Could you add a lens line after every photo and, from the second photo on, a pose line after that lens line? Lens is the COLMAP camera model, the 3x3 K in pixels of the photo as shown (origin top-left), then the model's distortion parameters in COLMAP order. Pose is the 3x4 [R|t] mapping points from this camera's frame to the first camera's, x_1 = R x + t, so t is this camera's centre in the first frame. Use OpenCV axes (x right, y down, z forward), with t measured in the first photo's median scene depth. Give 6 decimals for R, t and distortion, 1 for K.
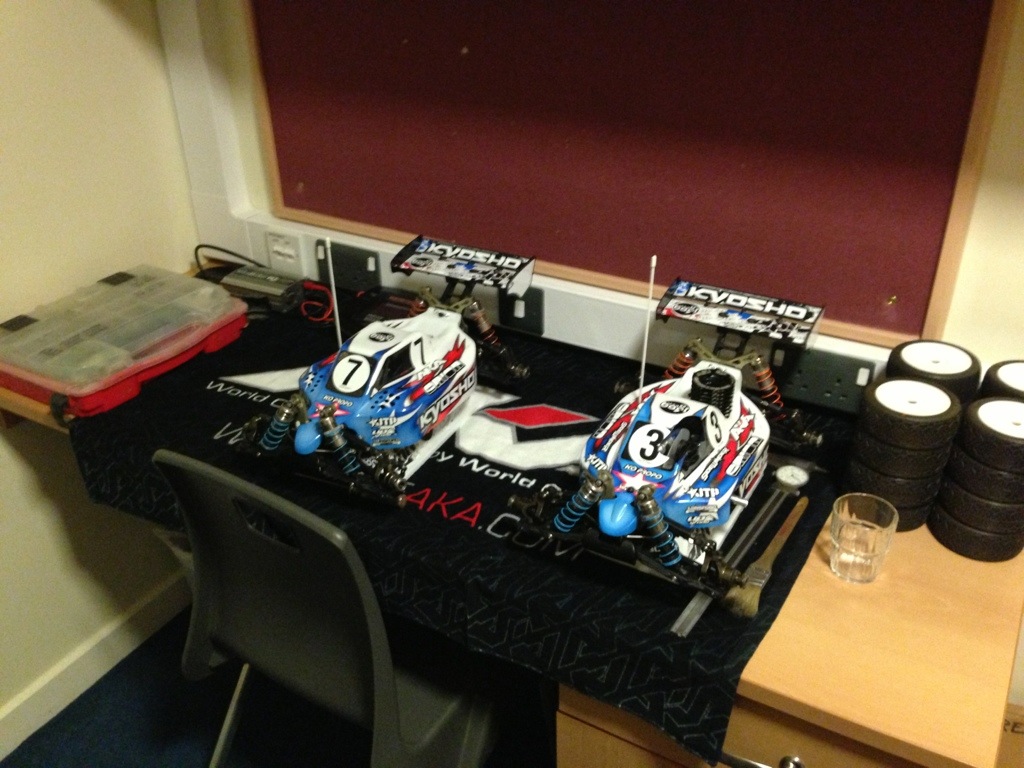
lens RADIAL K [[951.4, 0, 518.2], [0, 951.4, 392.4], [0, 0, 1]] dist [0.033771, 0.000000]
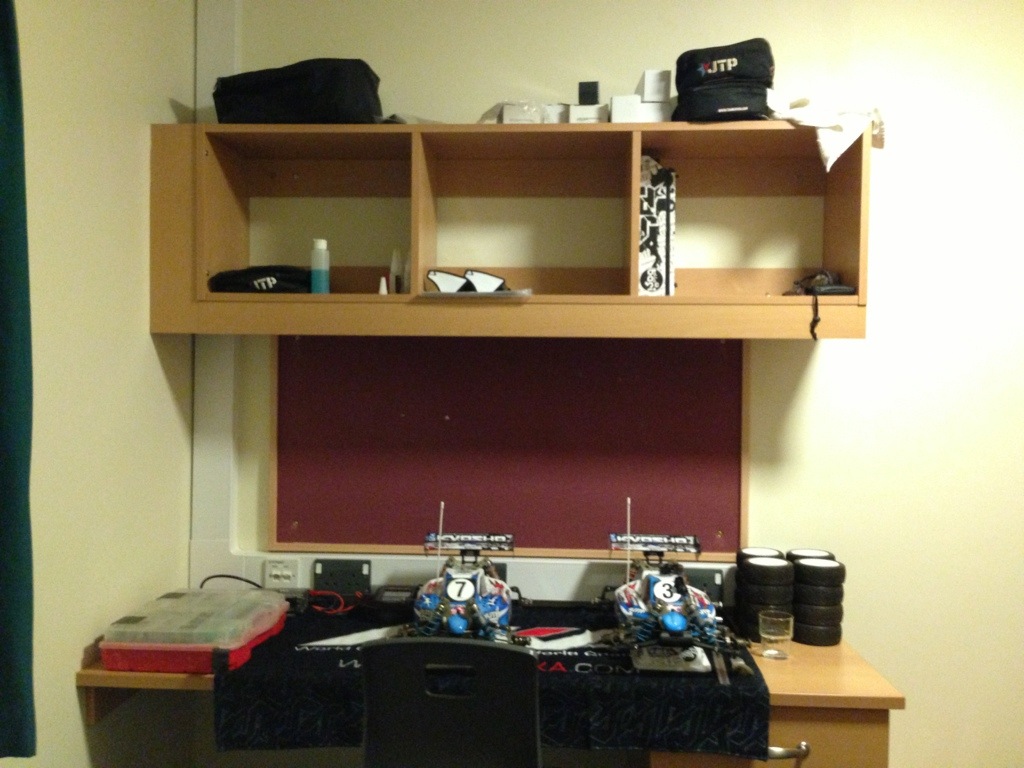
lens RADIAL K [[951.4, 0, 506.3], [0, 951.4, 383.9], [0, 0, 1]] dist [0.033771, 0.000000]
pose [[0.893071, 0.018533, 0.449534, -0.741319], [0.208946, 0.867784, -0.450880, 0.366557], [-0.398454, 0.496596, 0.771120, -0.334323]]
